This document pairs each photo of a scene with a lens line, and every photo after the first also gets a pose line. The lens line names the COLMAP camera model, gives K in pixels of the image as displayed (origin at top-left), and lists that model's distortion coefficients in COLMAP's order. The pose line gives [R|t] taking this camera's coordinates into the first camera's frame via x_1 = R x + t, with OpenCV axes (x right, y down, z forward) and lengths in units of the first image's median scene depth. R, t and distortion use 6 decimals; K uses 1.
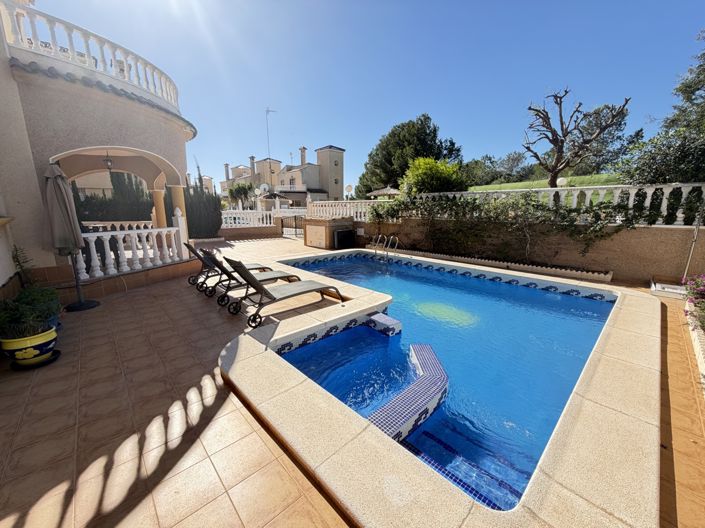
lens RADIAL K [[280.1, 0, 351.0], [0, 280.1, 267.3], [0, 0, 1]] dist [0.000822, -0.000063]
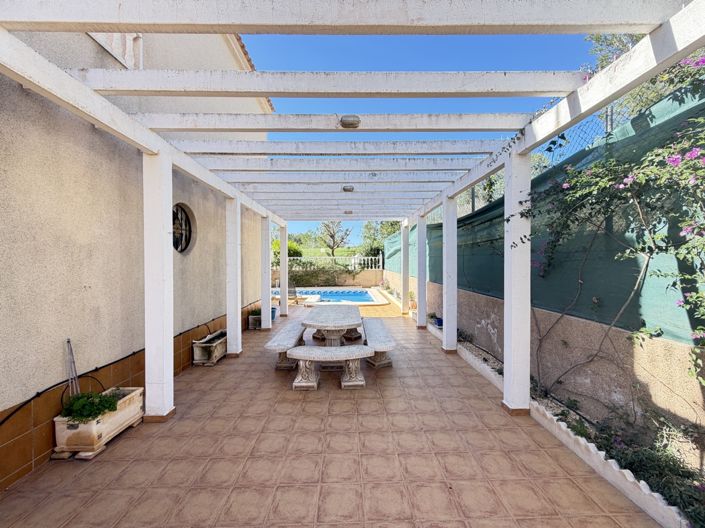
lens RADIAL K [[280.1, 0, 355.0], [0, 280.1, 265.6], [0, 0, 1]] dist [0.000822, -0.000063]
pose [[0.680809, -0.018948, 0.732216, -1.312640], [0.165949, 0.977661, -0.128999, 0.189192], [-0.713414, 0.209334, 0.668745, -0.994748]]
